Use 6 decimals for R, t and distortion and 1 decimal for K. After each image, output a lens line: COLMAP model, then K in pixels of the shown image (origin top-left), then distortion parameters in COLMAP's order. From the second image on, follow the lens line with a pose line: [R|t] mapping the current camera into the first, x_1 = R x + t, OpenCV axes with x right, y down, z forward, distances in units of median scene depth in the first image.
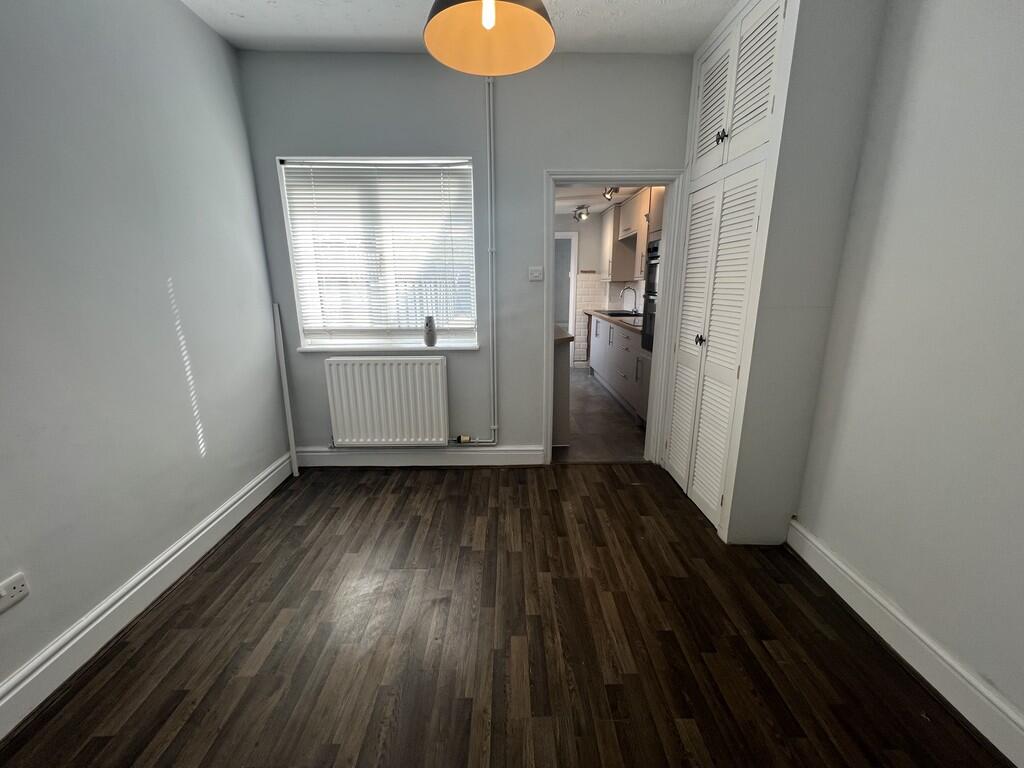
lens RADIAL K [[410.3, 0, 511.0], [0, 410.3, 384.1], [0, 0, 1]] dist [-0.000818, 0.000093]
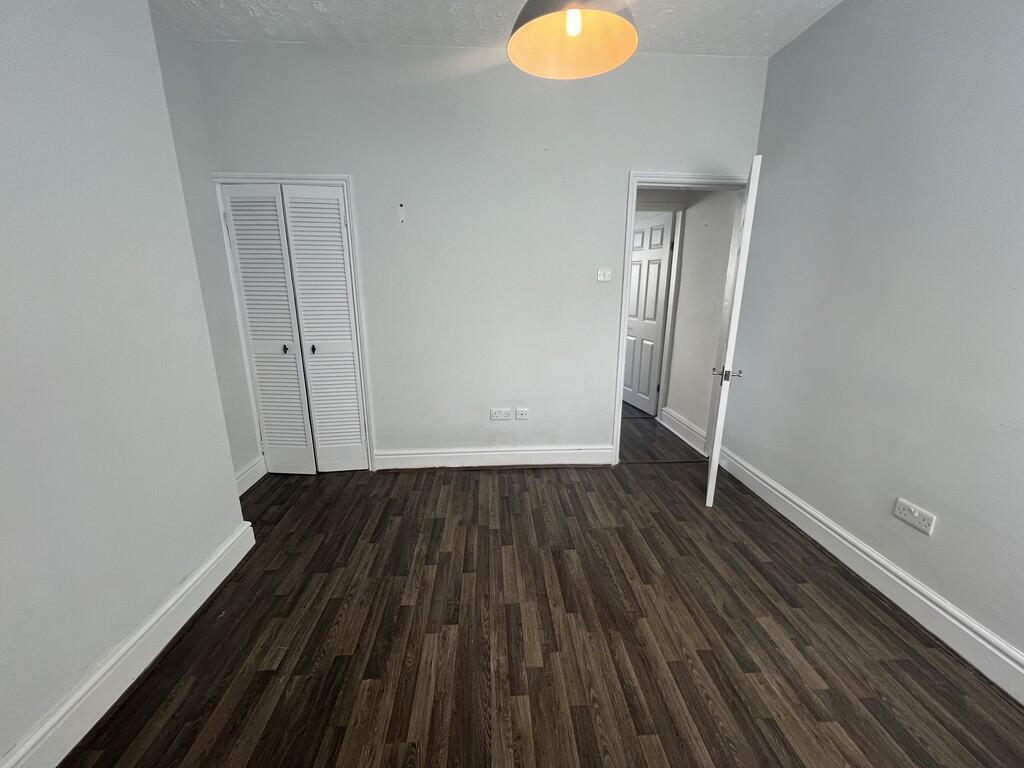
lens RADIAL K [[410.3, 0, 511.0], [0, 410.3, 384.1], [0, 0, 1]] dist [-0.000818, 0.000093]
pose [[-0.998948, 0.016624, -0.042743, 0.092030], [-0.006090, 0.875656, 0.482897, -0.354542], [0.045456, 0.482649, -0.874633, 1.352859]]
